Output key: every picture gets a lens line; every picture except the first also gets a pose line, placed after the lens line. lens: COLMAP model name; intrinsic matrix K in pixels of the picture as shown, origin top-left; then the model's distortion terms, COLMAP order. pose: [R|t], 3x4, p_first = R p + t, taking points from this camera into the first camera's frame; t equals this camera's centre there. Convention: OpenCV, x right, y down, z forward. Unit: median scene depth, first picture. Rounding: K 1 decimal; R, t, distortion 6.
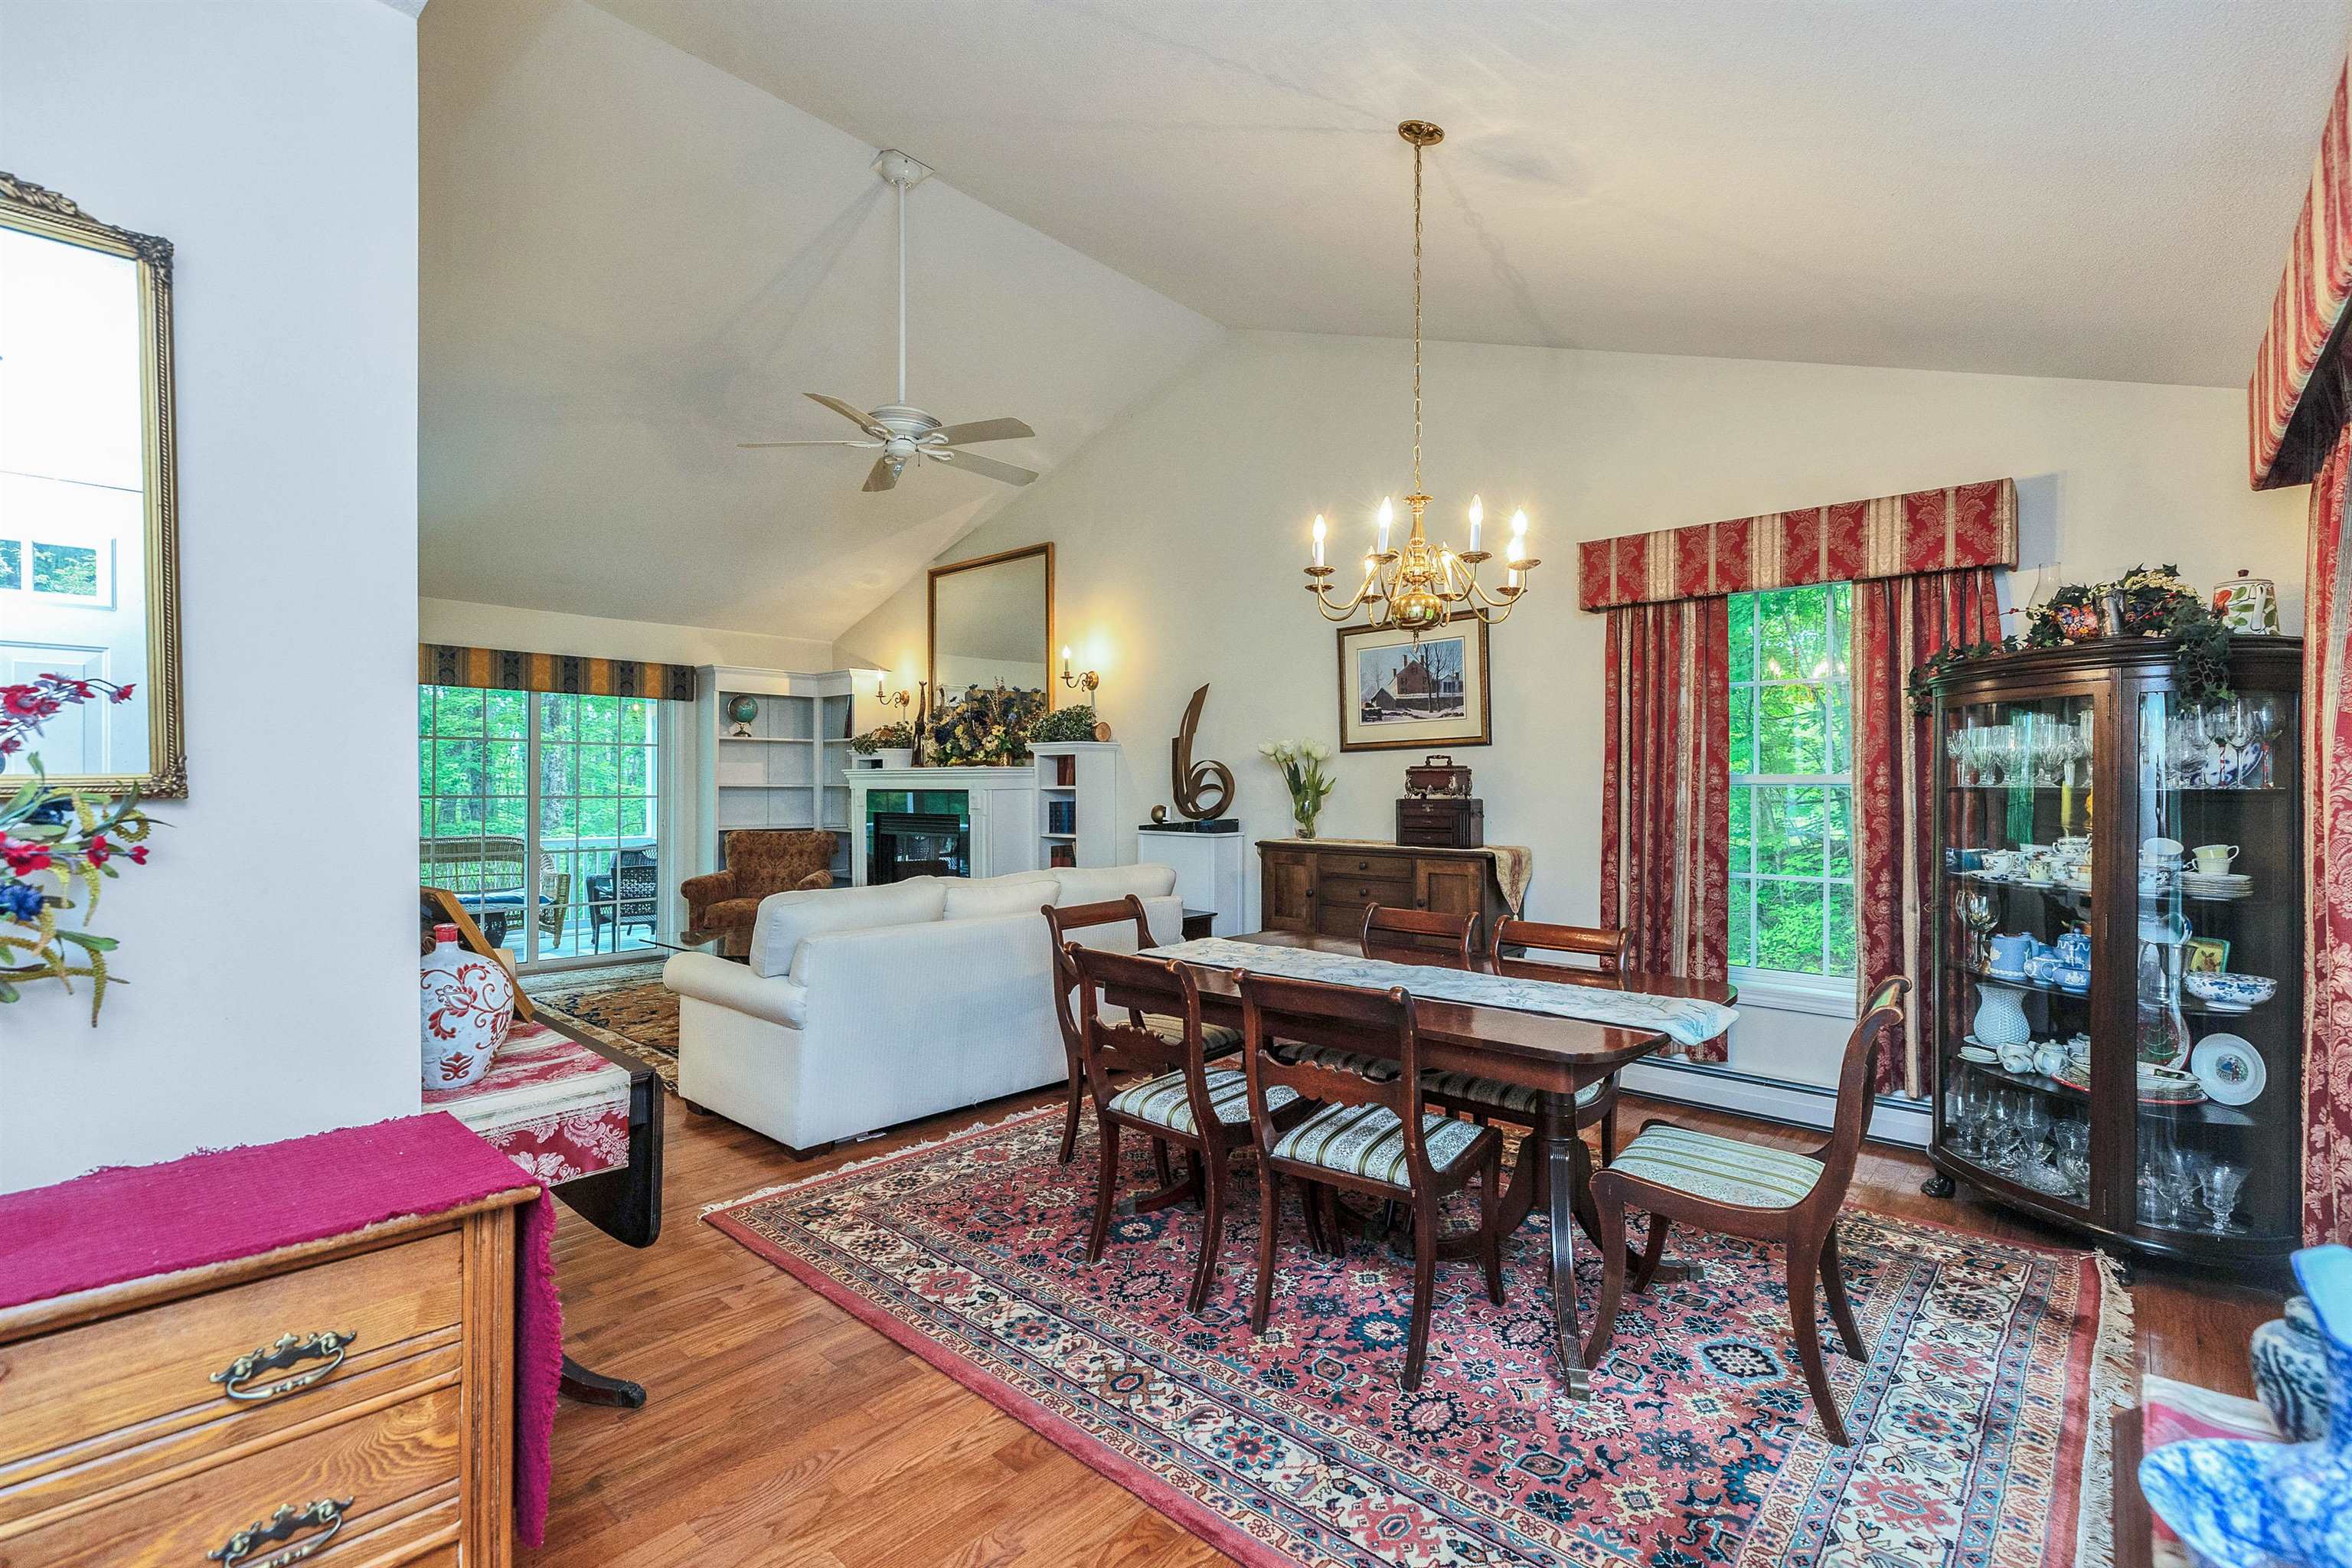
lens RADIAL K [[1048.2, 0, 1174.0], [0, 1048.2, 787.4], [0, 0, 1]] dist [-0.000377, 0.000047]
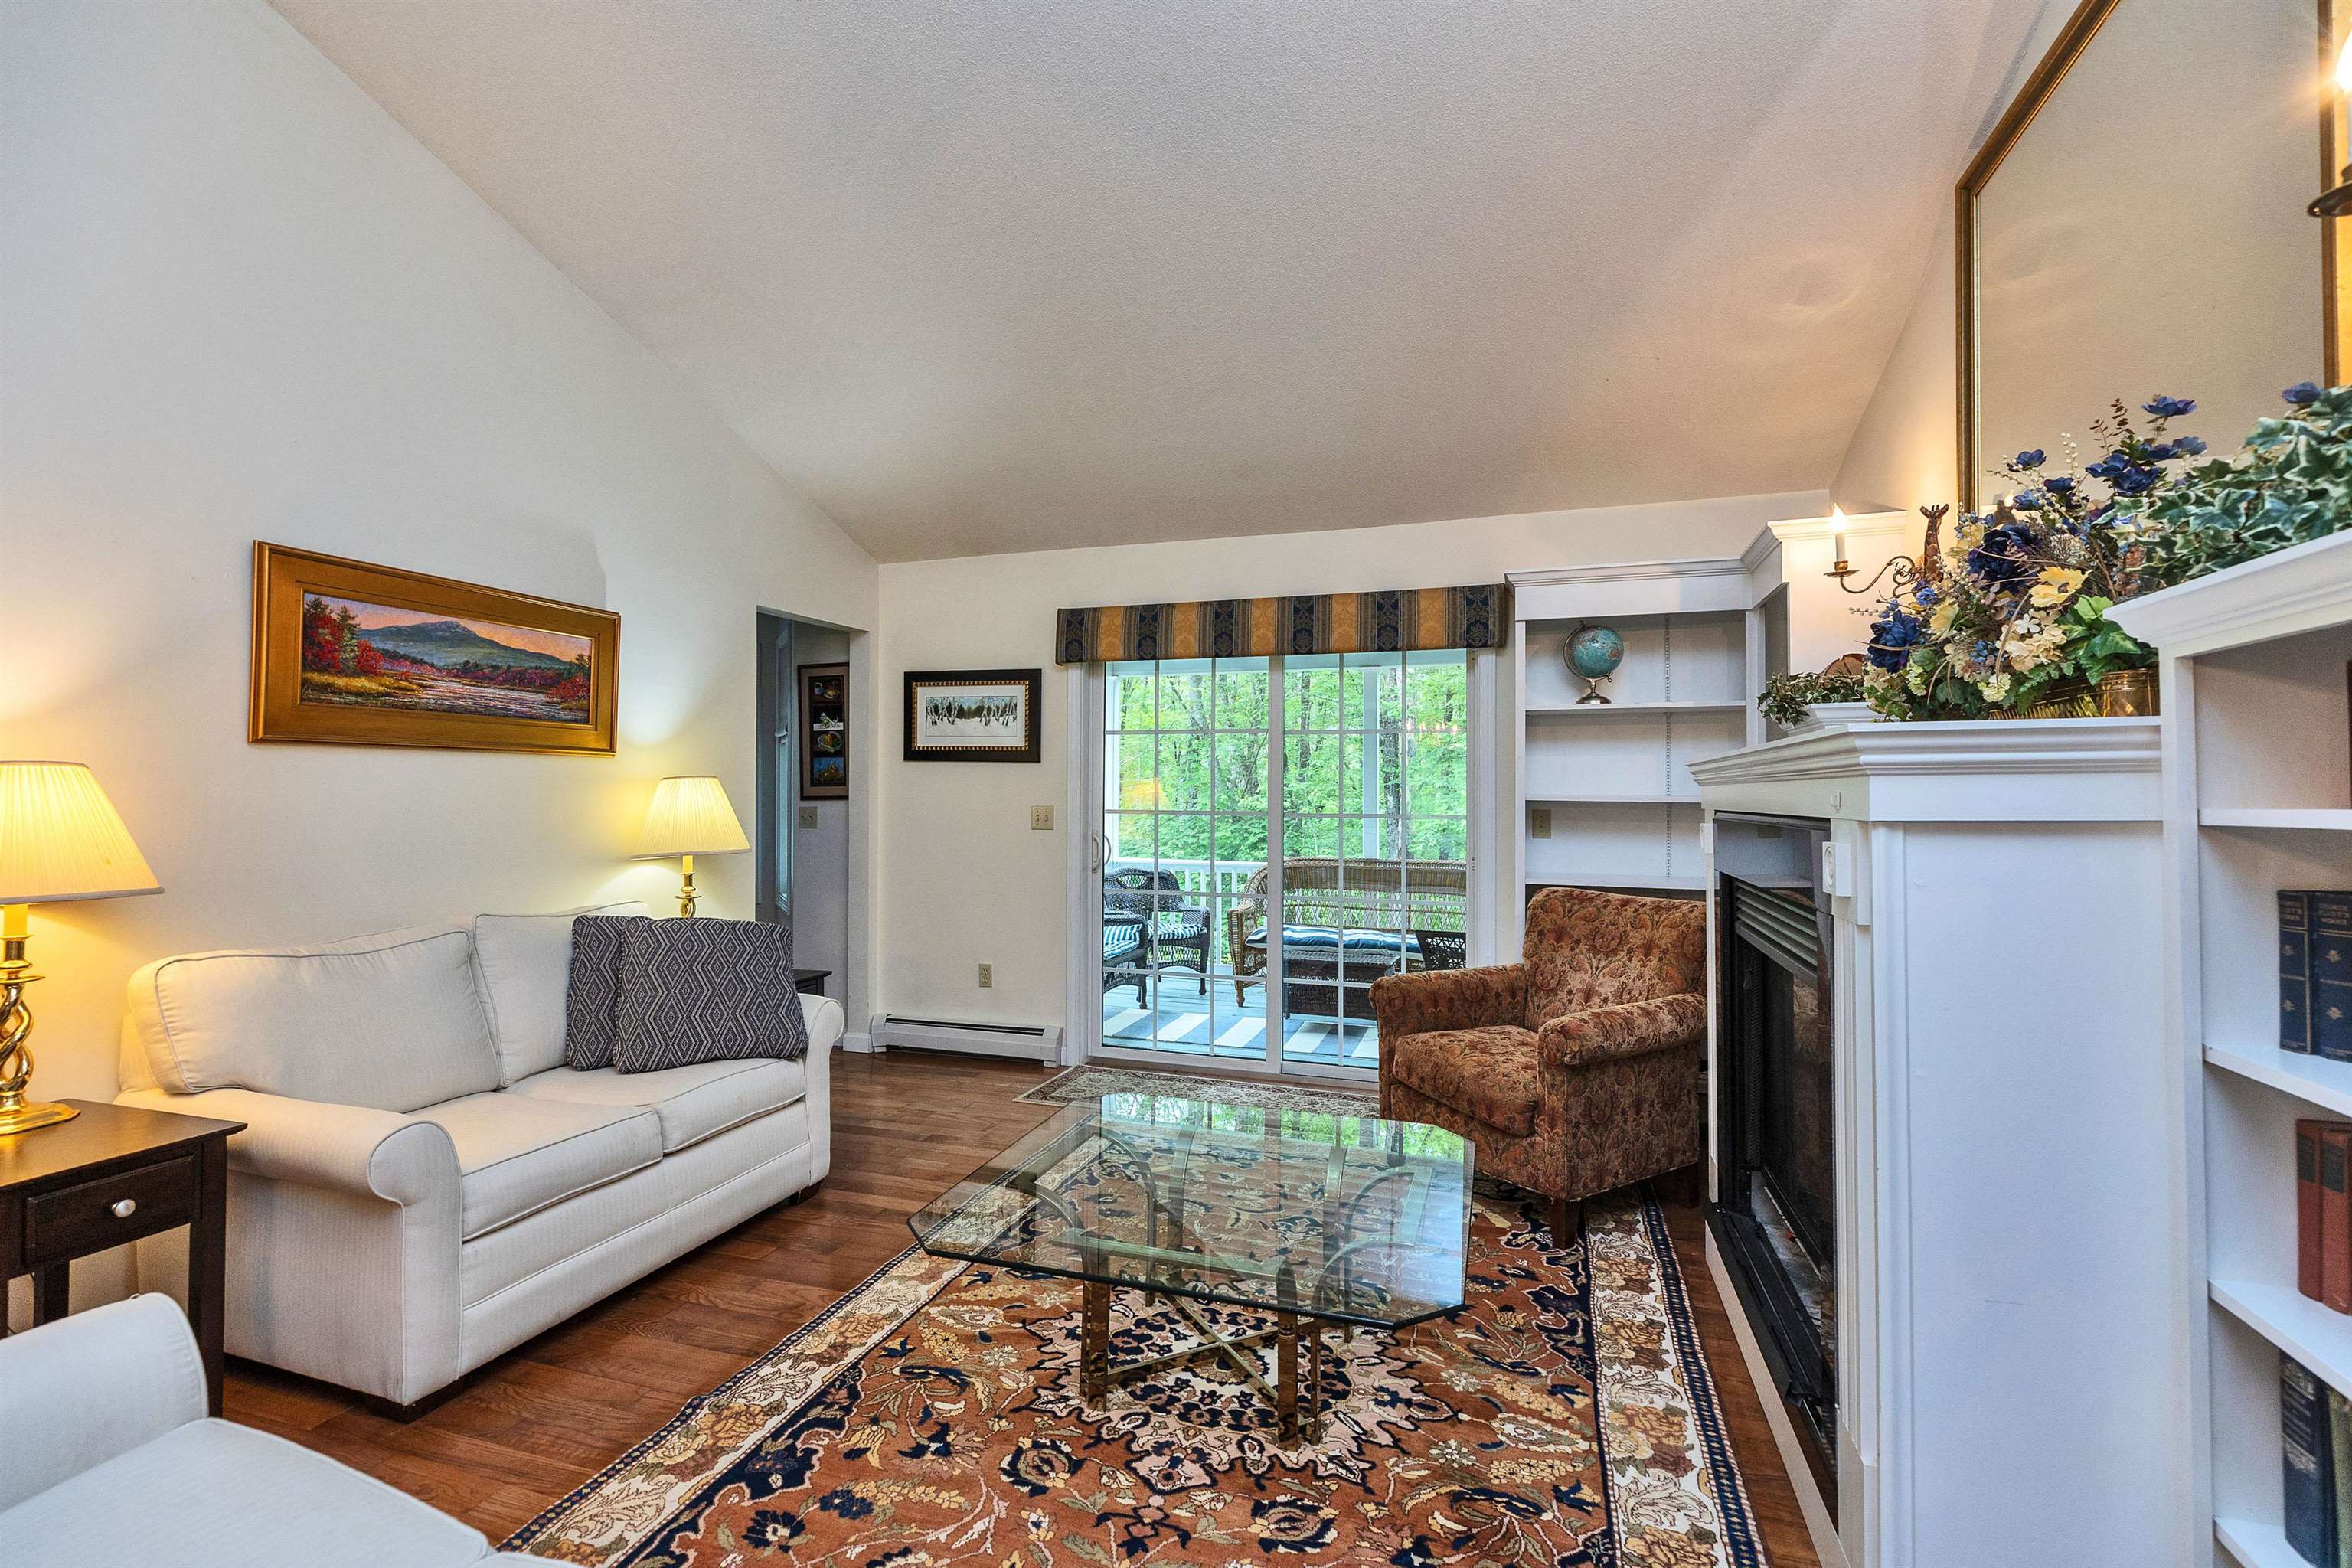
lens RADIAL K [[1048.2, 0, 1174.3], [0, 1048.2, 779.9], [0, 0, 1]] dist [-0.000377, 0.000047]
pose [[0.394419, -0.016345, -0.918785, -0.016666], [0.000874, 0.999848, -0.017412, -0.002417], [0.918930, 0.006065, 0.394373, 0.626986]]
